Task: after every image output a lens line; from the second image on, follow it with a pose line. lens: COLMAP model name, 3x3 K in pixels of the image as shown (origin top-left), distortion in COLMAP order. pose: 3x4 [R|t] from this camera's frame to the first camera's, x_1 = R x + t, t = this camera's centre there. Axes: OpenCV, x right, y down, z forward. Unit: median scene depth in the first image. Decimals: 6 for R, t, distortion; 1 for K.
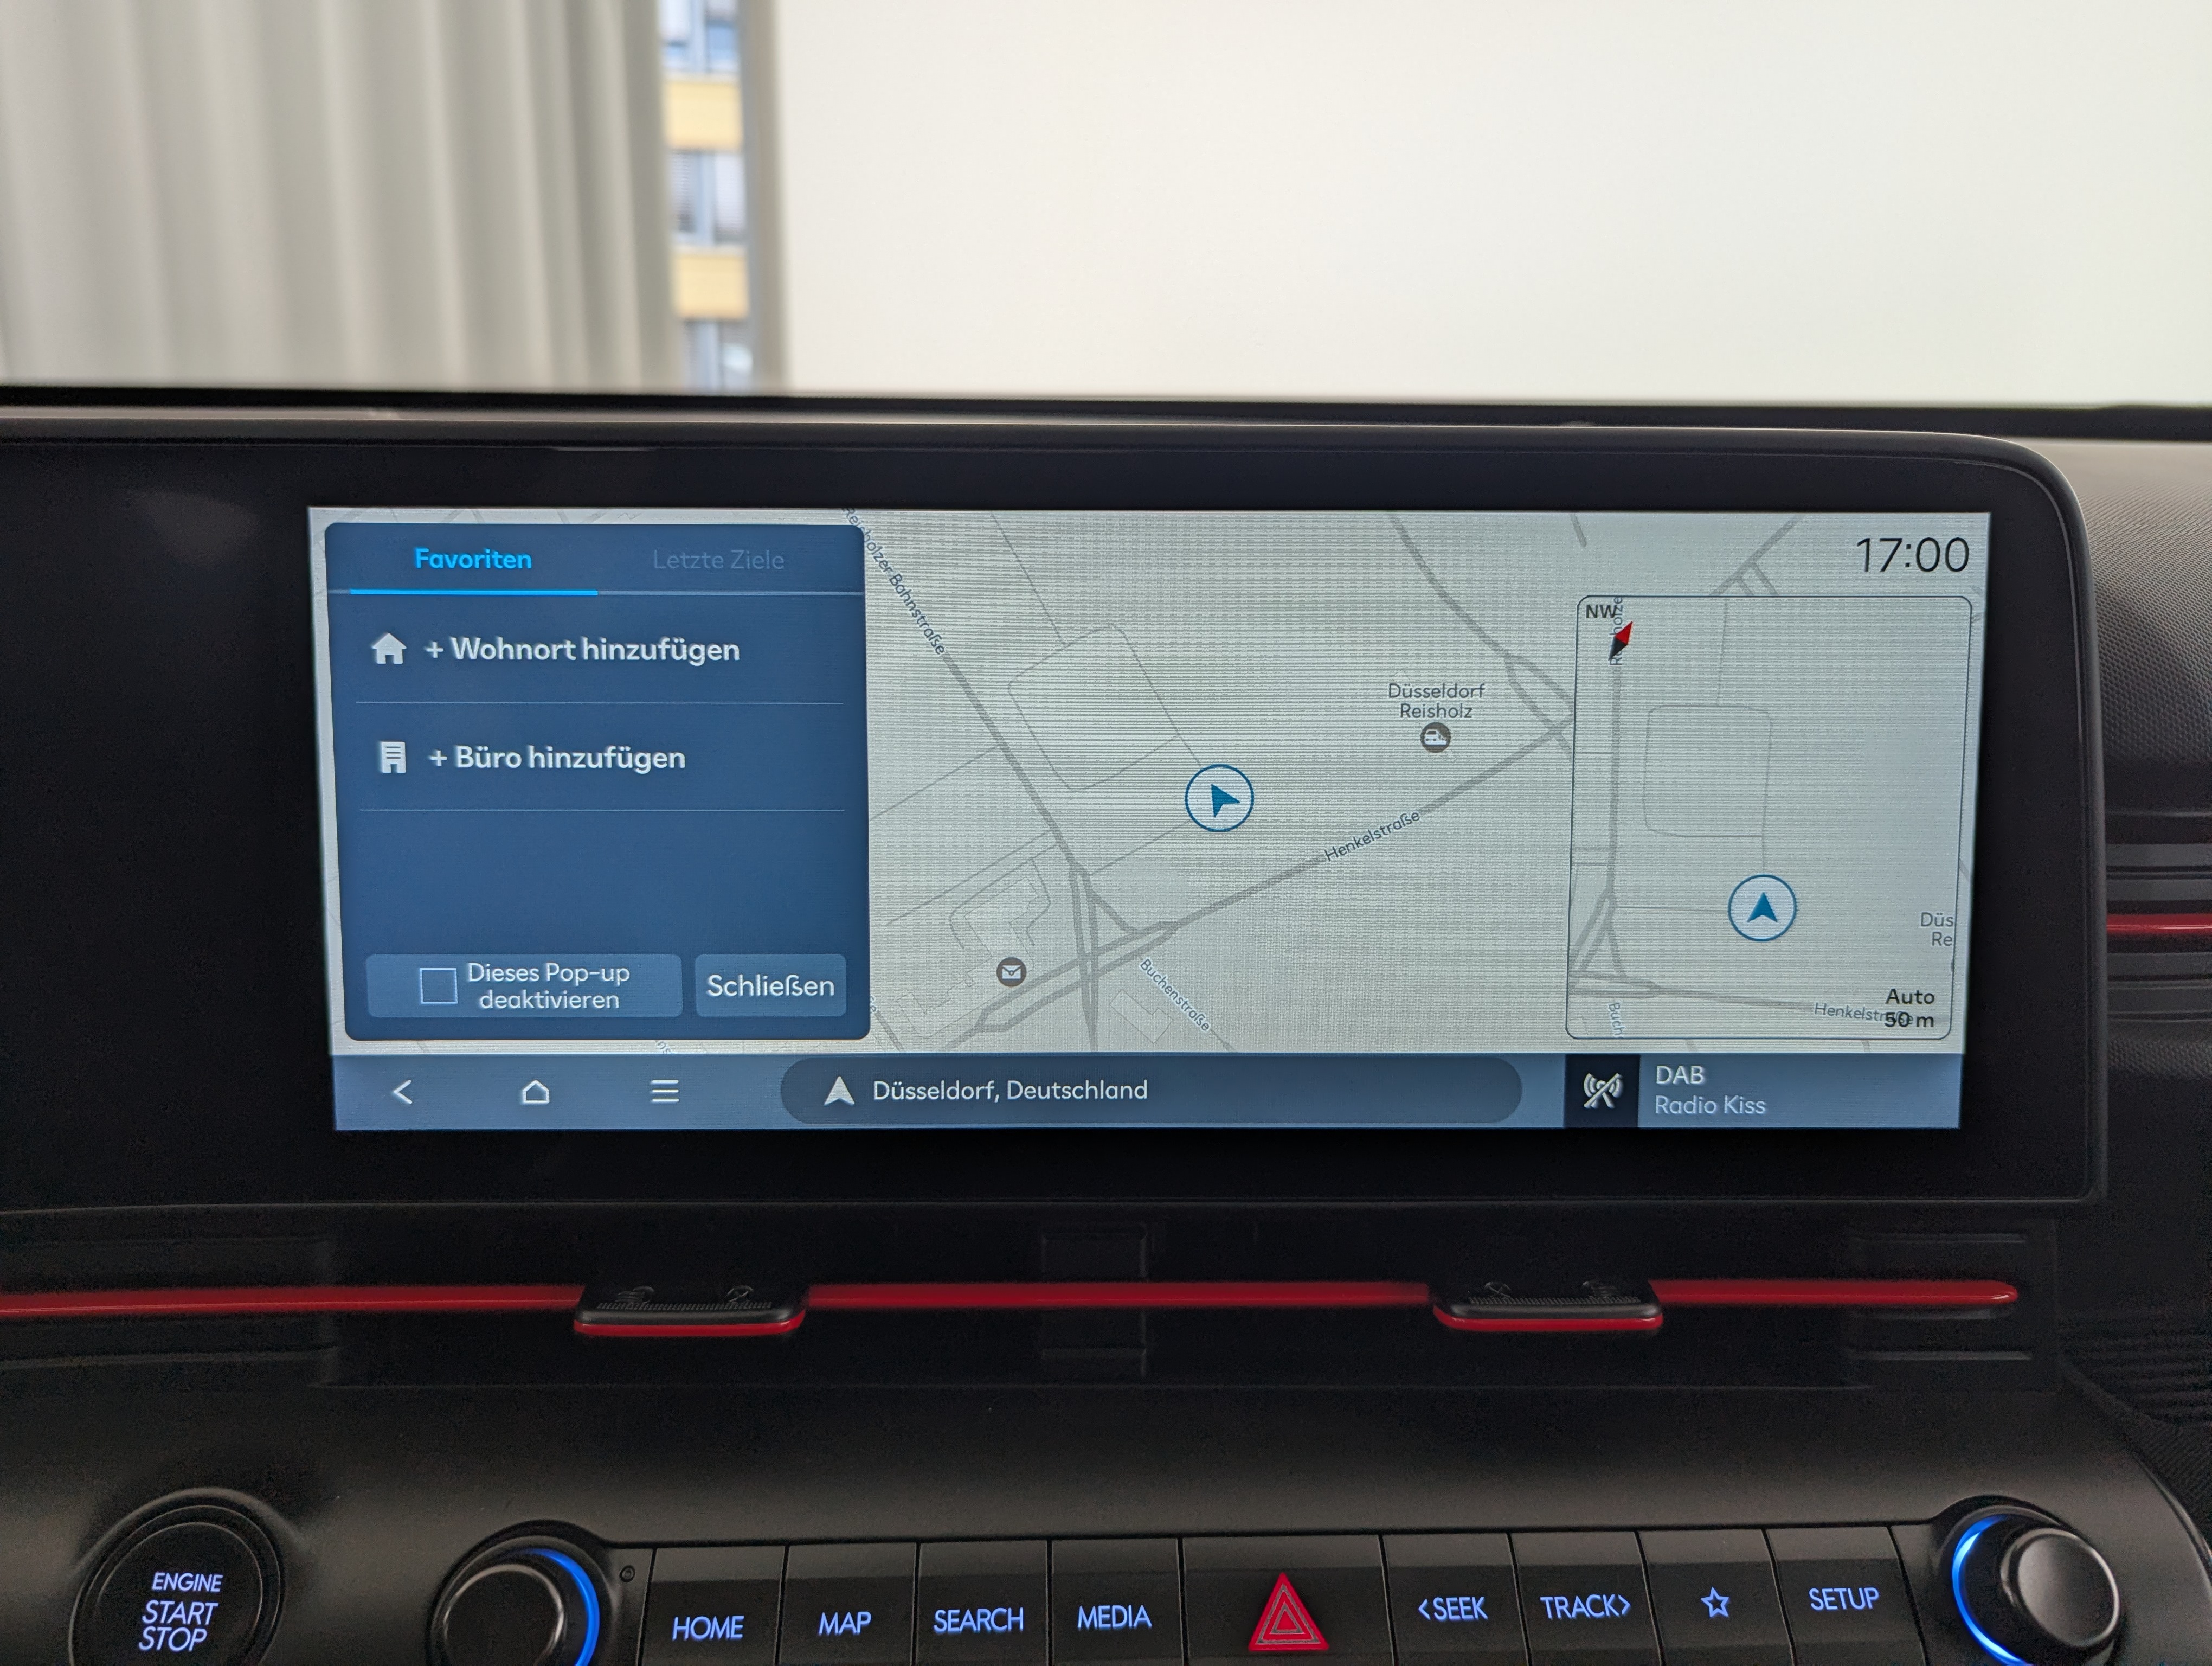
lens RADIAL K [[1697.1, 0, 1100.6], [0, 1697.1, 836.0], [0, 0, 1]] dist [0.024992, -0.019621]
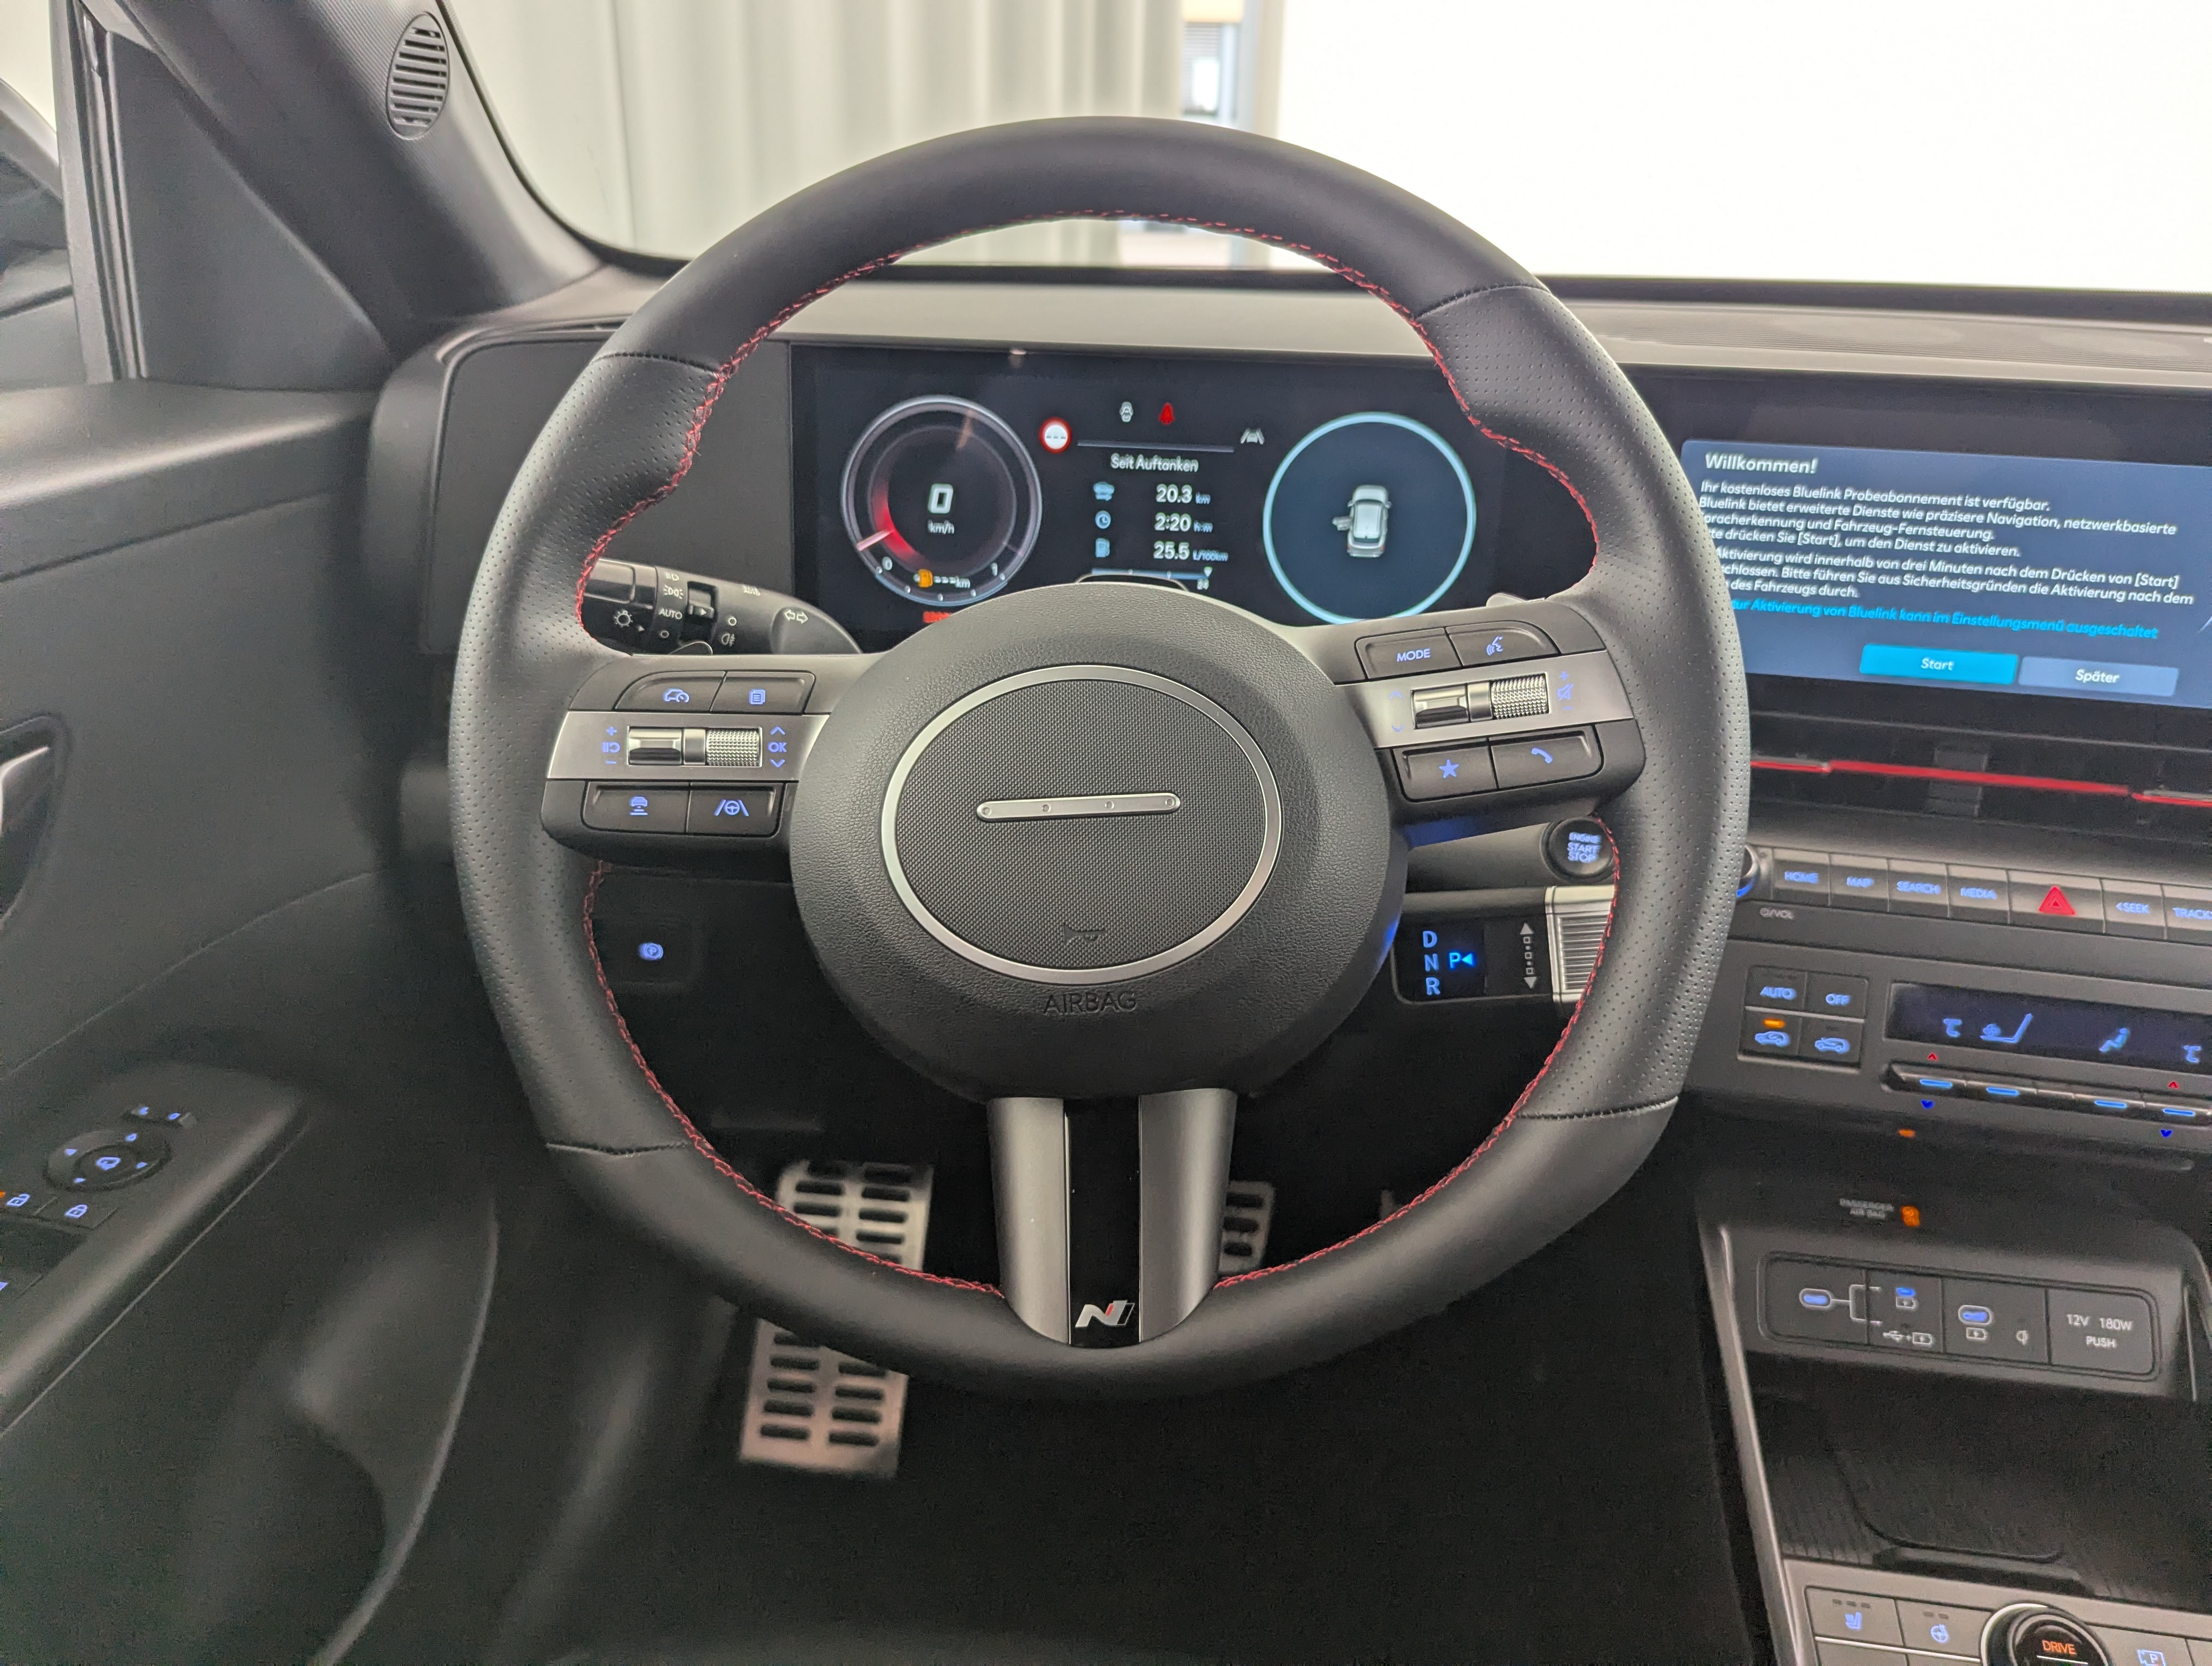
lens RADIAL K [[1641.5, 0, 1098.0], [0, 1641.5, 827.4], [0, 0, 1]] dist [0.036632, -0.036889]
pose [[0.972483, 0.105684, -0.207625, -0.726241], [-0.070551, 0.982937, 0.169877, 0.053500], [0.222036, -0.150555, 0.963345, -1.516334]]
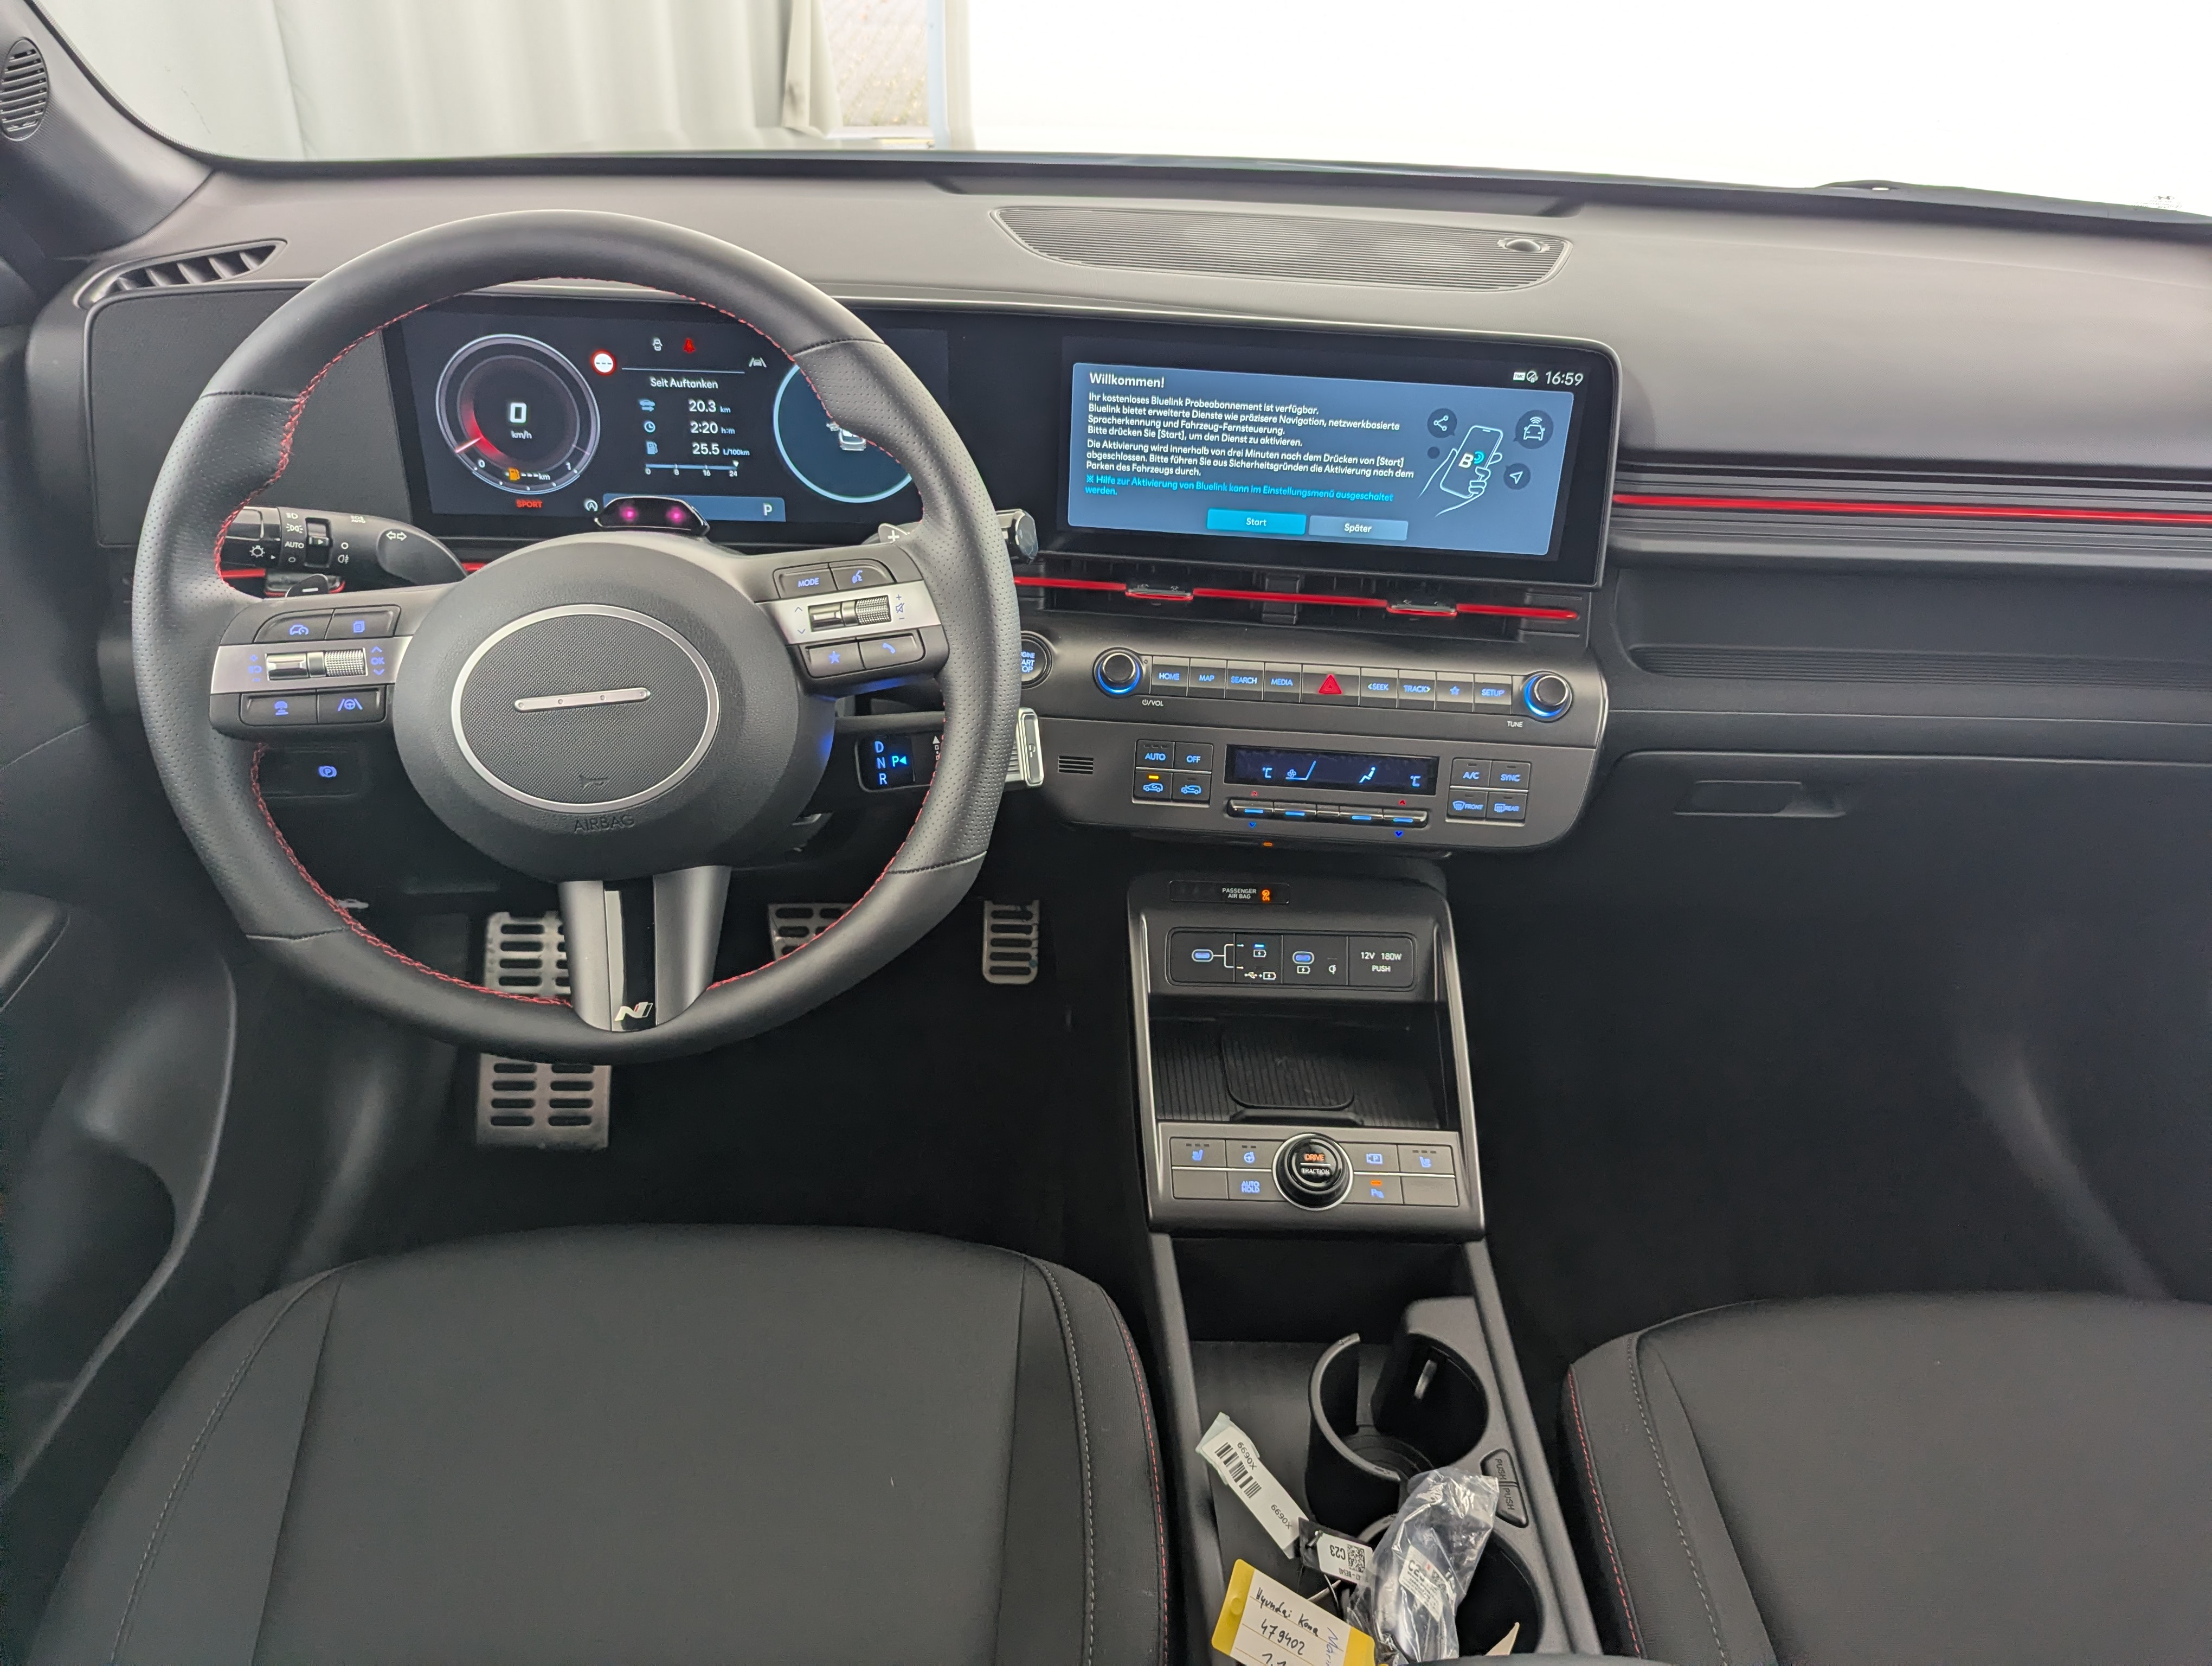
lens RADIAL K [[1641.5, 0, 1145.5], [0, 1641.5, 830.1], [0, 0, 1]] dist [0.036632, -0.036889]
pose [[0.996715, 0.073503, -0.034014, -0.136684], [-0.057564, 0.938336, 0.340899, -0.401623], [0.056974, -0.337821, 0.939484, -2.324972]]
